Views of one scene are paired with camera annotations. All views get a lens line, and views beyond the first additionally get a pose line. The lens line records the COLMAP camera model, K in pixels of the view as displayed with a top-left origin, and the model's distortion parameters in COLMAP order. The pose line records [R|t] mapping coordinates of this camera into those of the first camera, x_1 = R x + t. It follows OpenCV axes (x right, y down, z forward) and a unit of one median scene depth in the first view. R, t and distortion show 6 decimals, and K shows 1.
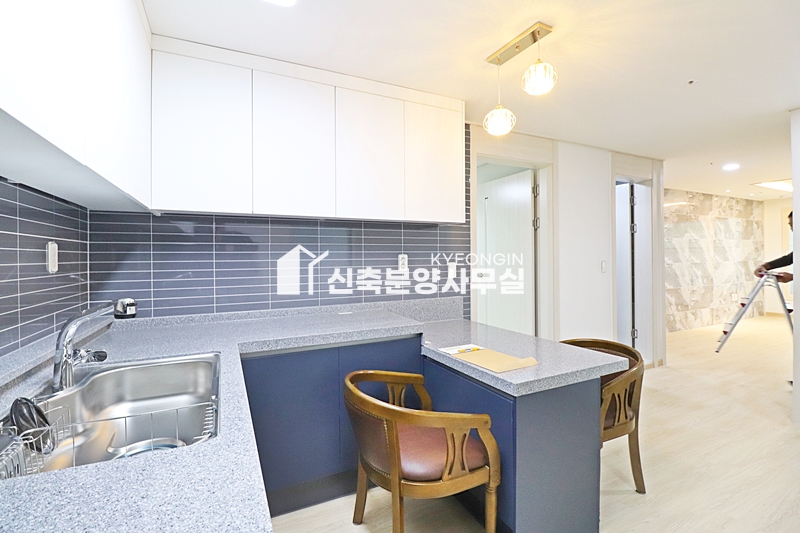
lens RADIAL K [[367.0, 0, 400.2], [0, 367.0, 258.2], [0, 0, 1]] dist [-0.001037, -0.013510]
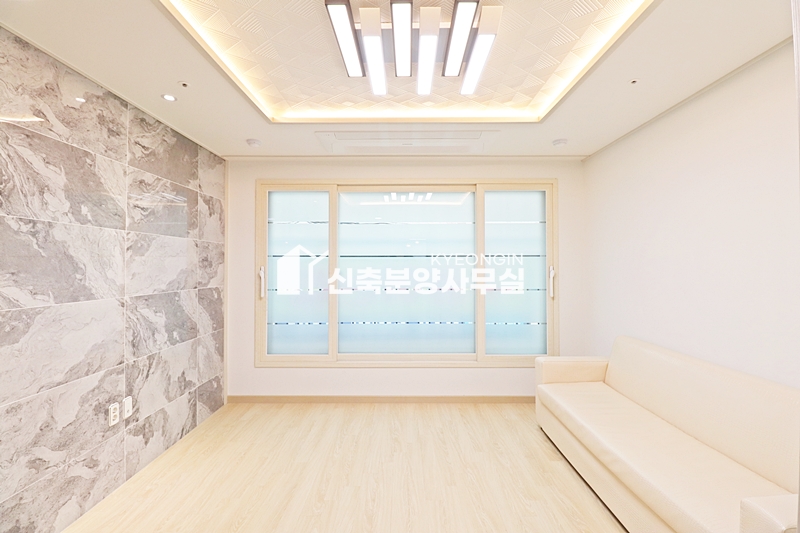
lens RADIAL K [[370.5, 0, 400.9], [0, 370.5, 258.2], [0, 0, 1]] dist [0.000108, -0.014000]
pose [[0.446811, 0.029618, 0.894138, 0.752174], [-0.001606, 0.999477, -0.032305, -0.016335], [-0.894627, 0.012998, 0.446624, 0.645056]]
